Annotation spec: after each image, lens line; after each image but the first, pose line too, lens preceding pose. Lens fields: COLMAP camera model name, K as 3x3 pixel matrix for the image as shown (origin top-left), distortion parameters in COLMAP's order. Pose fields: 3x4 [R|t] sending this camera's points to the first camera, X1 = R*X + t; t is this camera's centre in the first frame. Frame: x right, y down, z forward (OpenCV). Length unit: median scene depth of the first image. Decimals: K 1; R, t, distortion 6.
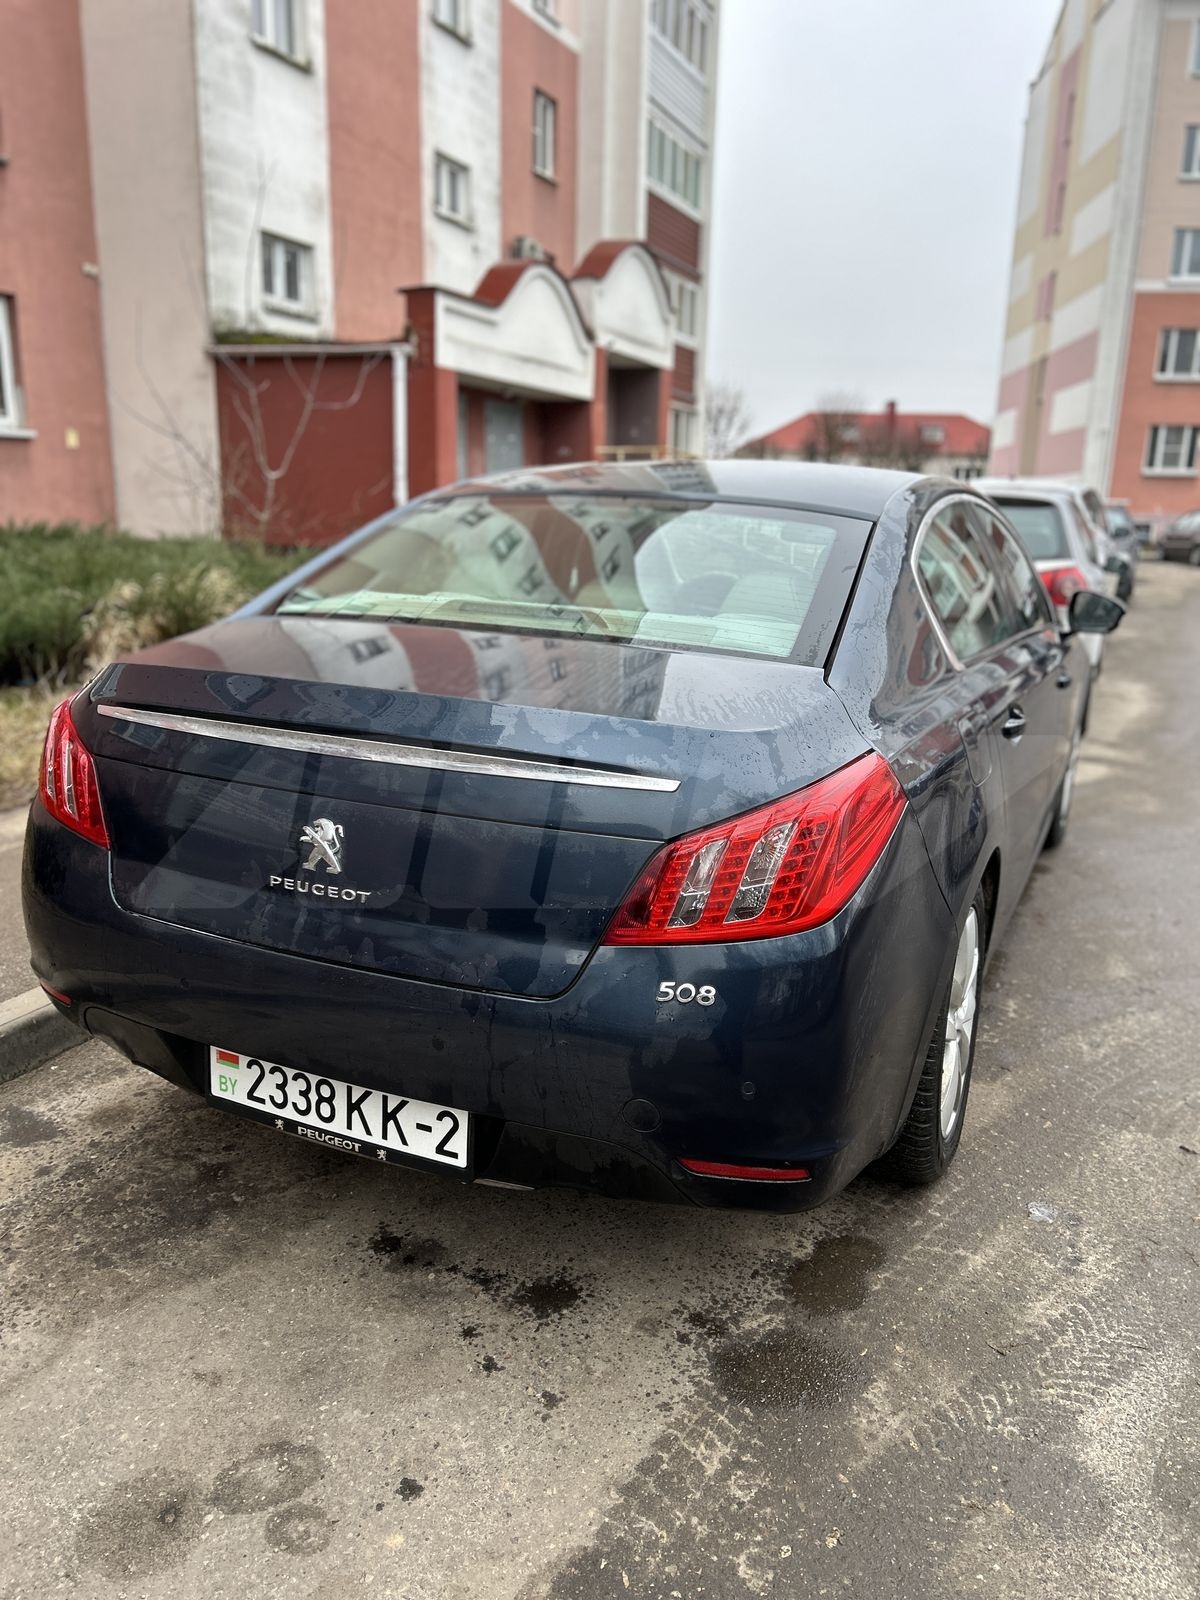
lens RADIAL K [[1196.6, 0, 597.3], [0, 1196.6, 799.8], [0, 0, 1]] dist [0.042898, -0.051034]
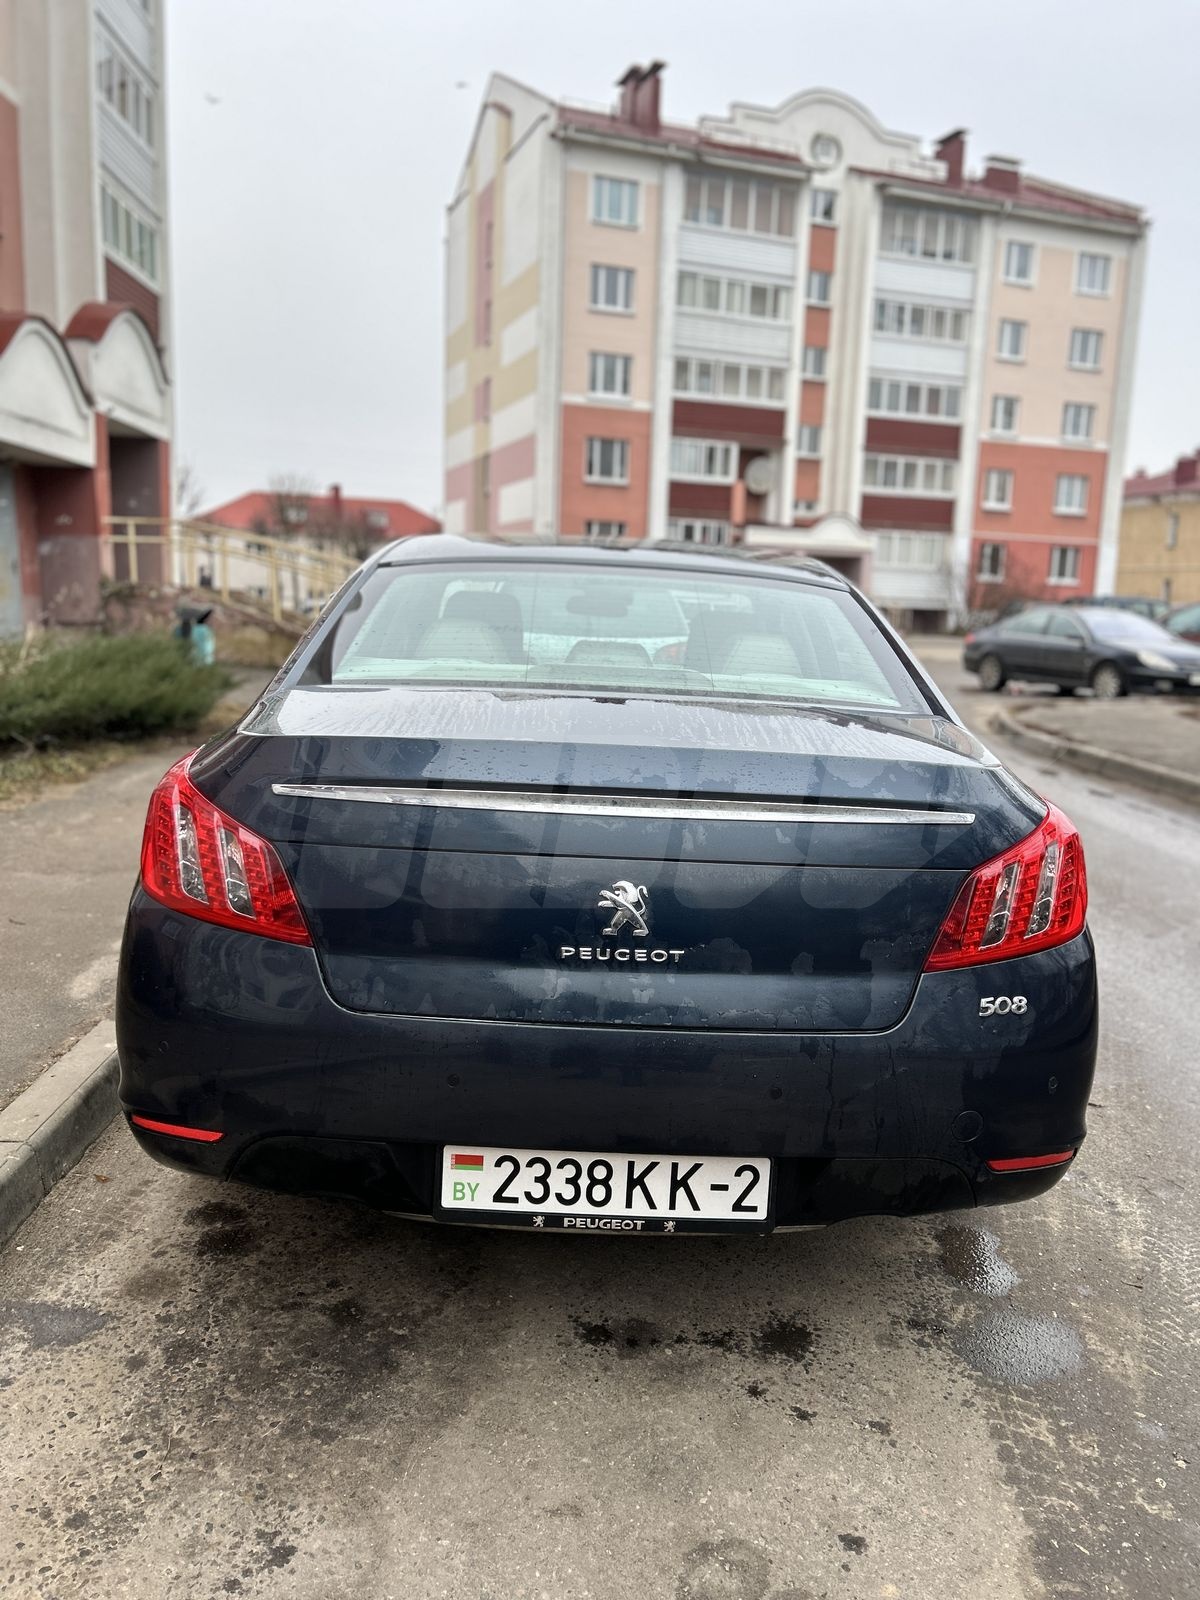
lens RADIAL K [[1196.6, 0, 592.5], [0, 1196.6, 790.4], [0, 0, 1]] dist [0.042898, -0.051034]
pose [[0.901590, -0.057382, 0.428769, -0.543500], [0.087772, 0.994812, -0.051424, -0.008069], [-0.423594, 0.083997, 0.901949, 0.107488]]
